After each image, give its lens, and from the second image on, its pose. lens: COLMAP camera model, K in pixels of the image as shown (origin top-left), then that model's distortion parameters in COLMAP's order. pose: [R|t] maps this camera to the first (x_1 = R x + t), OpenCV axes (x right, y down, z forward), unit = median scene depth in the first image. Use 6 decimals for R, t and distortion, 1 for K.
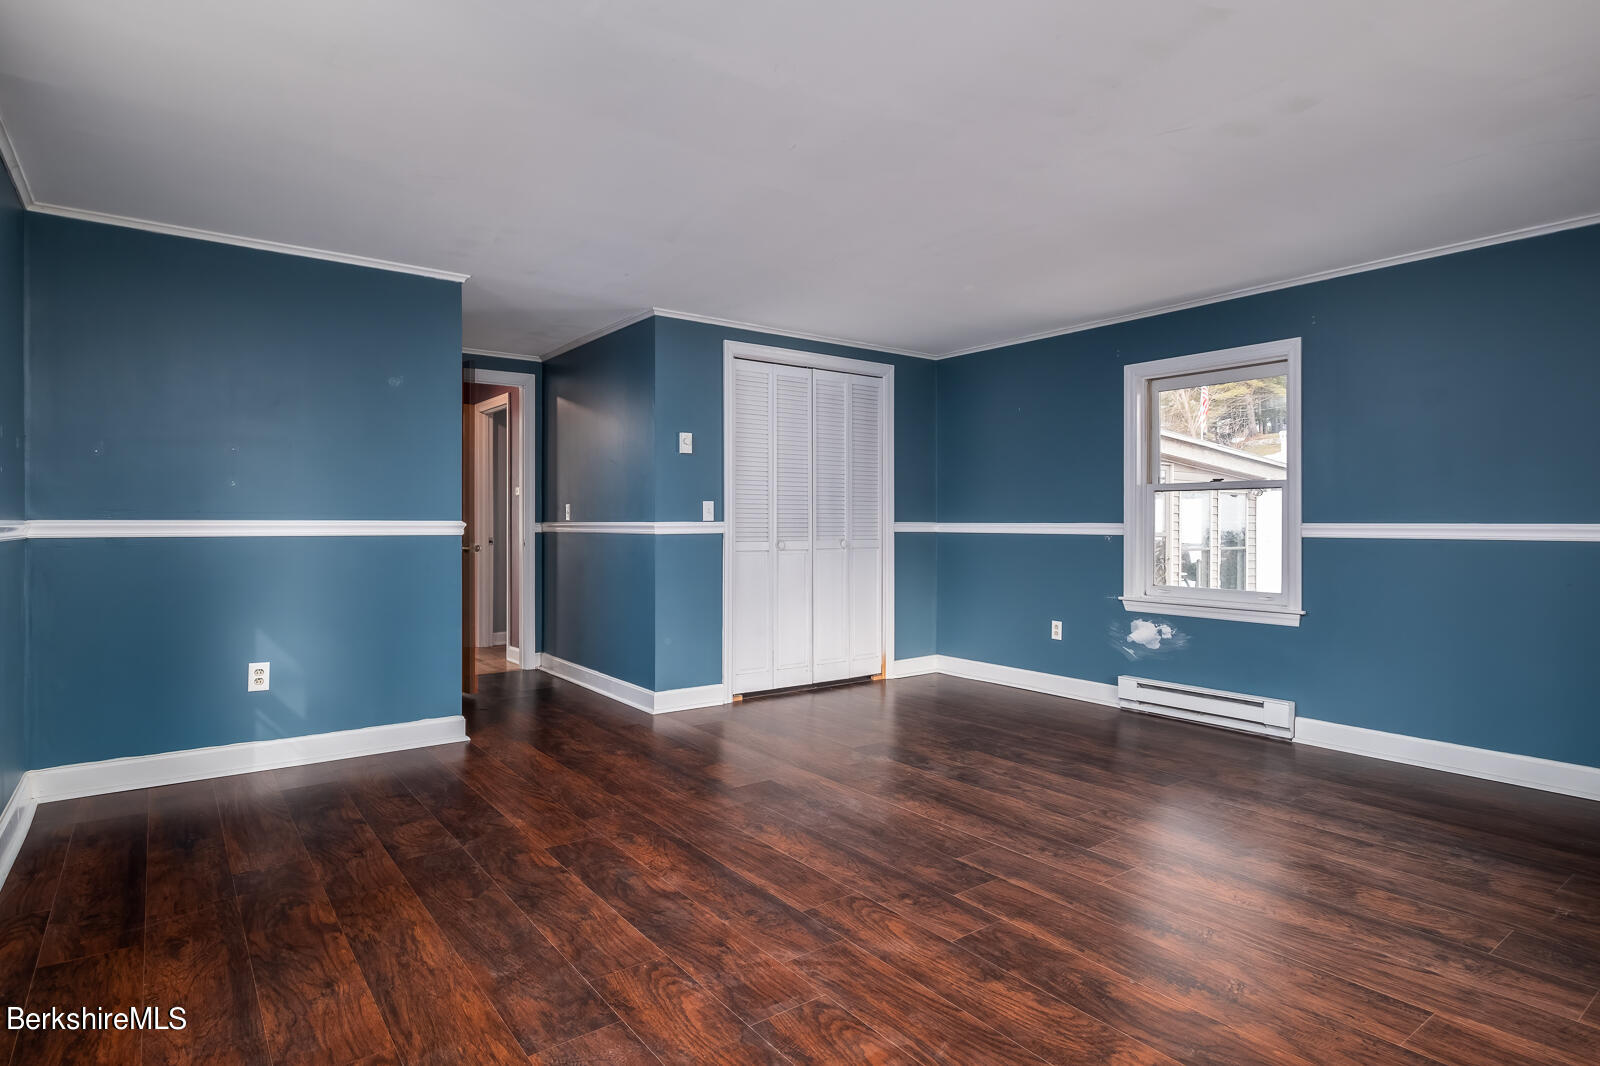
lens RADIAL K [[856.7, 0, 794.3], [0, 856.7, 525.4], [0, 0, 1]] dist [0.000323, -0.001144]
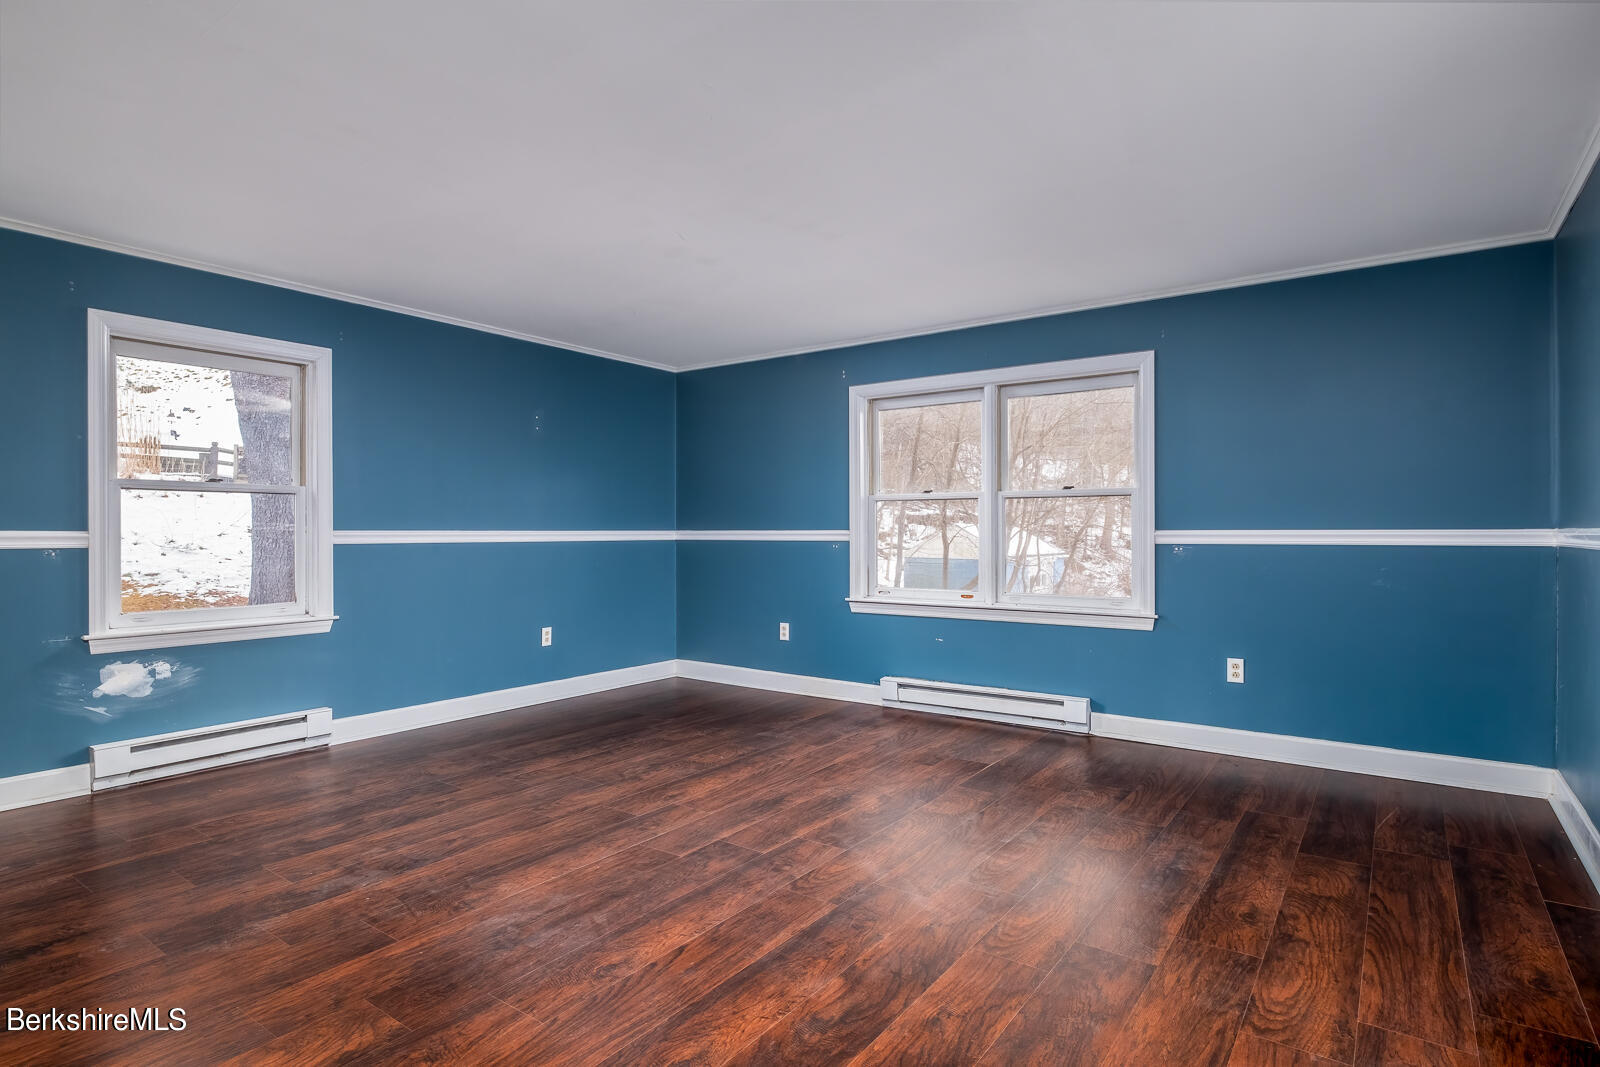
lens RADIAL K [[856.7, 0, 794.3], [0, 856.7, 525.9], [0, 0, 1]] dist [0.000323, -0.001144]
pose [[-0.310709, 0.002700, 0.950501, -0.808004], [0.002316, 0.999995, -0.002083, -0.007563], [-0.950502, 0.001554, -0.310713, 1.147918]]
